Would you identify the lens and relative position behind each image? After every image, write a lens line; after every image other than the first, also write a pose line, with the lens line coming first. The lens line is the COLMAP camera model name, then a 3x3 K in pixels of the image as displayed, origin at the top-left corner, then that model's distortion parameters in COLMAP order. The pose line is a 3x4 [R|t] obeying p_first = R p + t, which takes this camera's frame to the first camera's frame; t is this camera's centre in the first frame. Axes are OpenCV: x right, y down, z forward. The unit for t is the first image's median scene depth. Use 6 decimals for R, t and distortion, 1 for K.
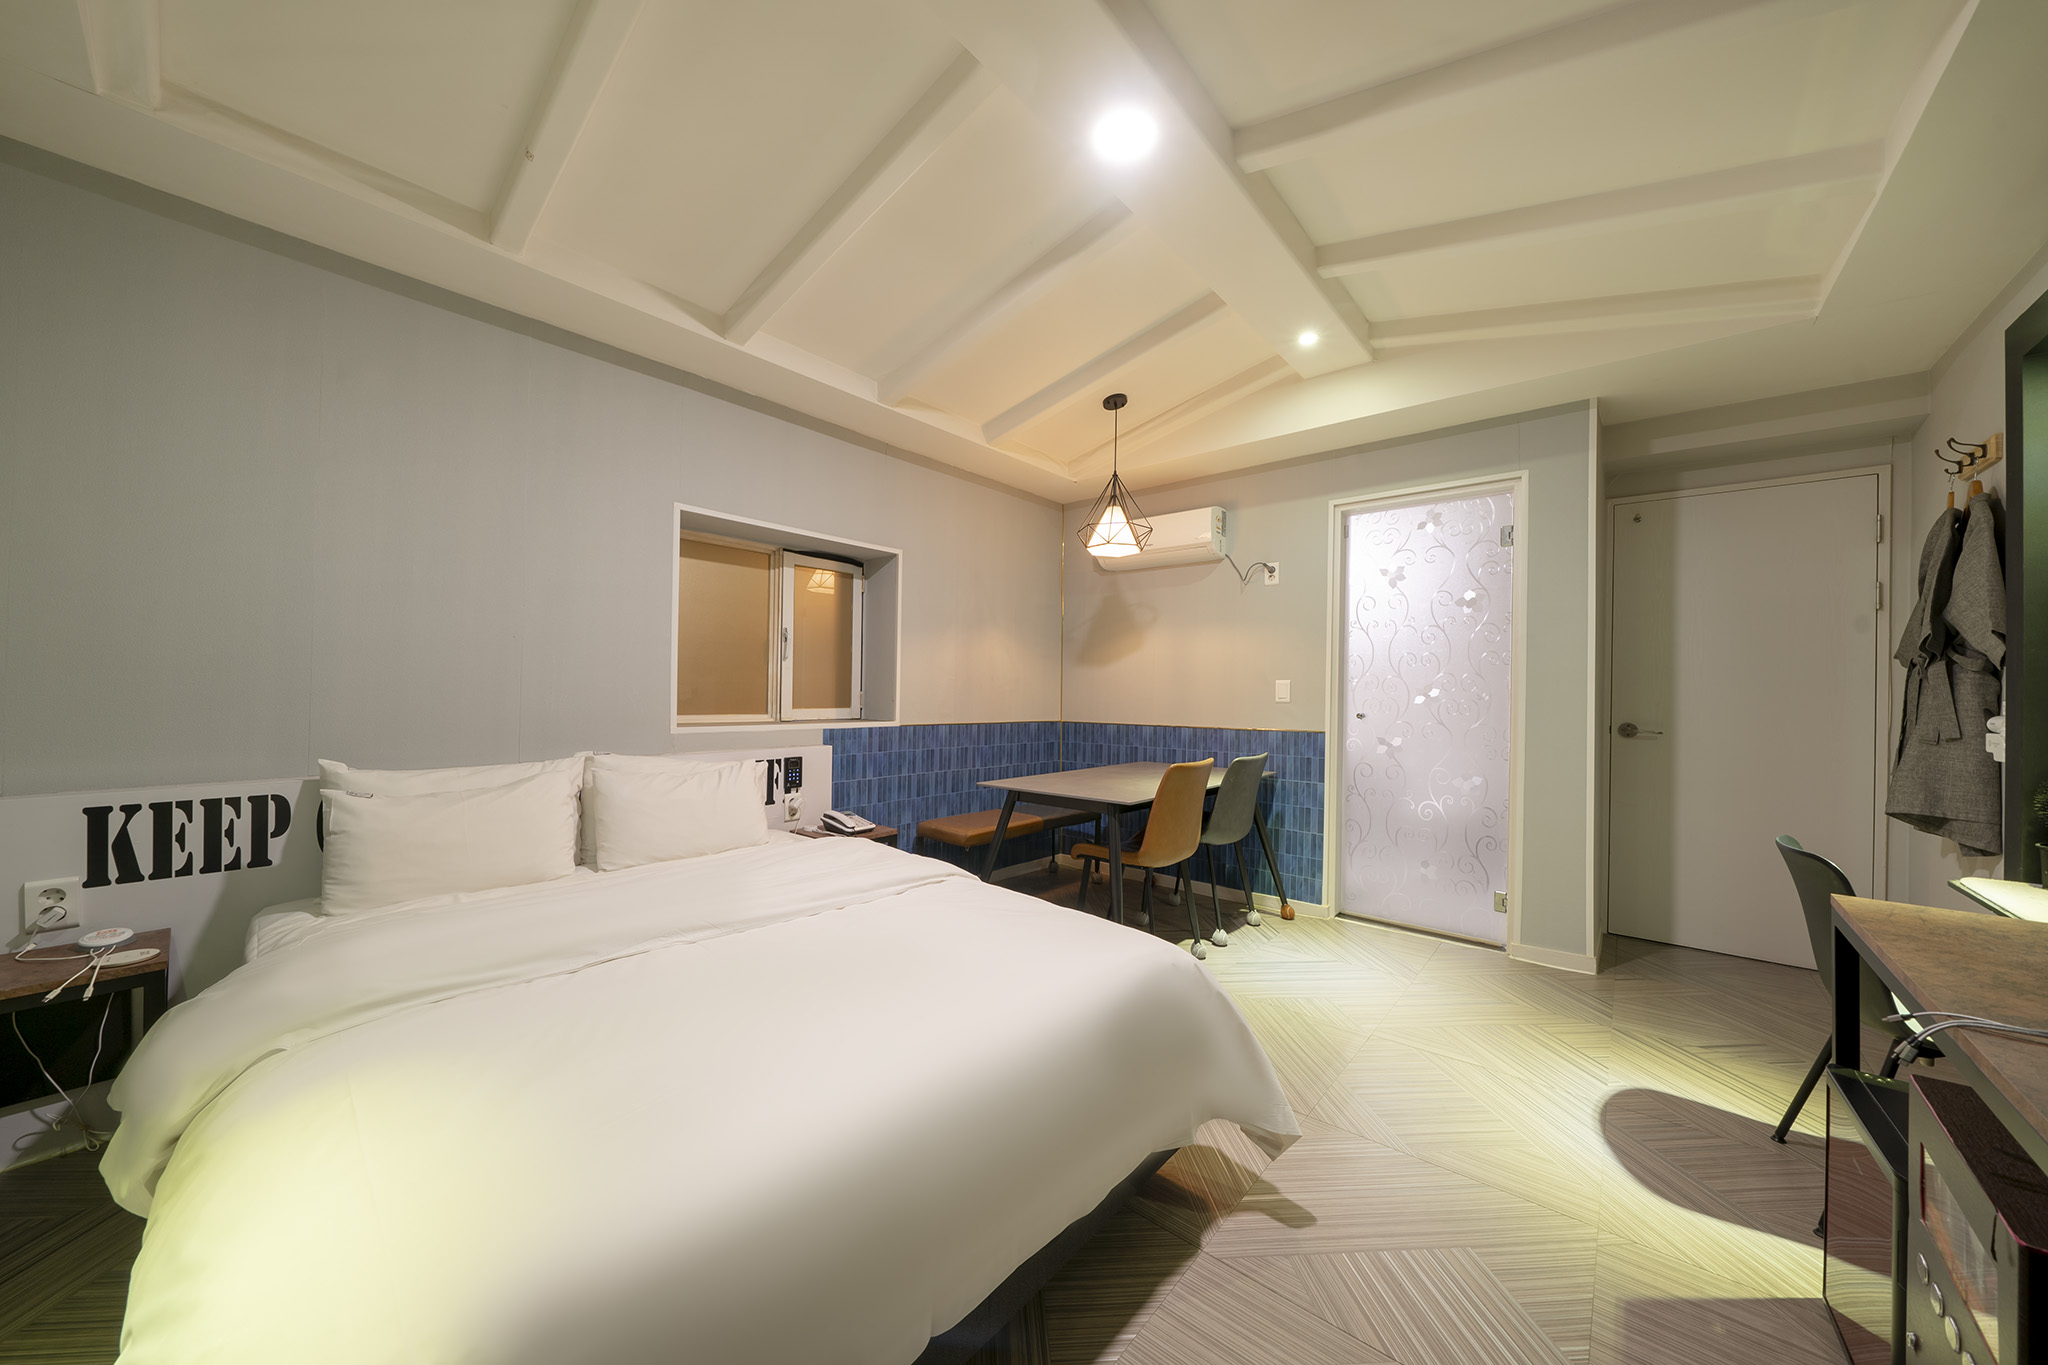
lens RADIAL K [[711.5, 0, 1016.0], [0, 711.5, 687.6], [0, 0, 1]] dist [-0.002278, -0.000739]
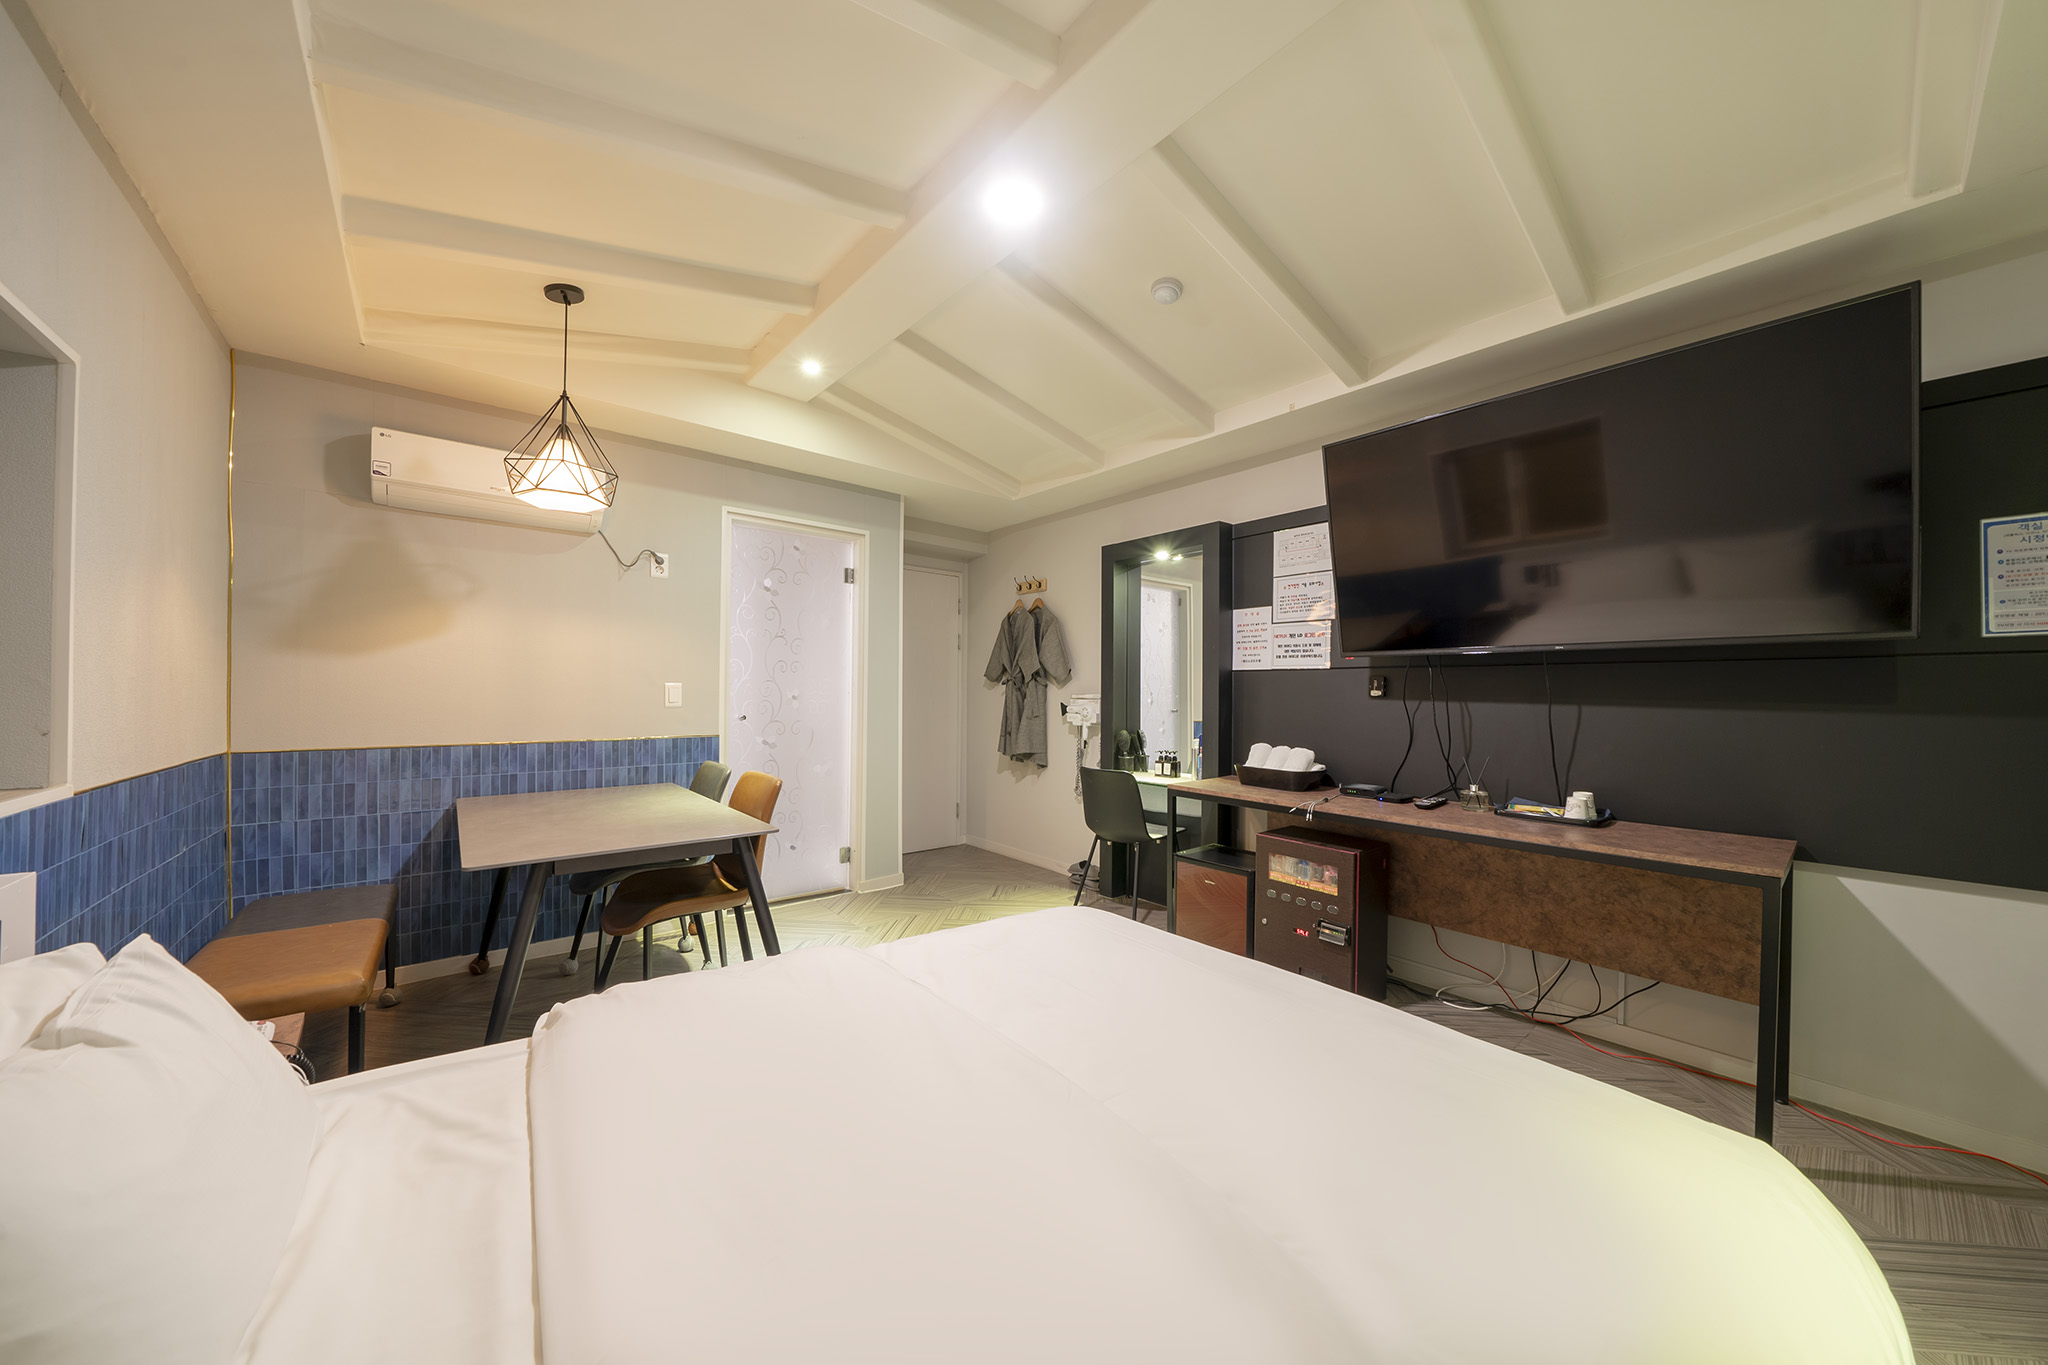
lens RADIAL K [[711.5, 0, 1040.3], [0, 711.5, 688.4], [0, 0, 1]] dist [-0.002278, -0.000739]
pose [[0.134374, -0.002713, 0.990927, -0.497962], [-0.010053, 0.999941, 0.004101, -0.012539], [-0.990880, -0.010513, 0.134339, 0.416989]]
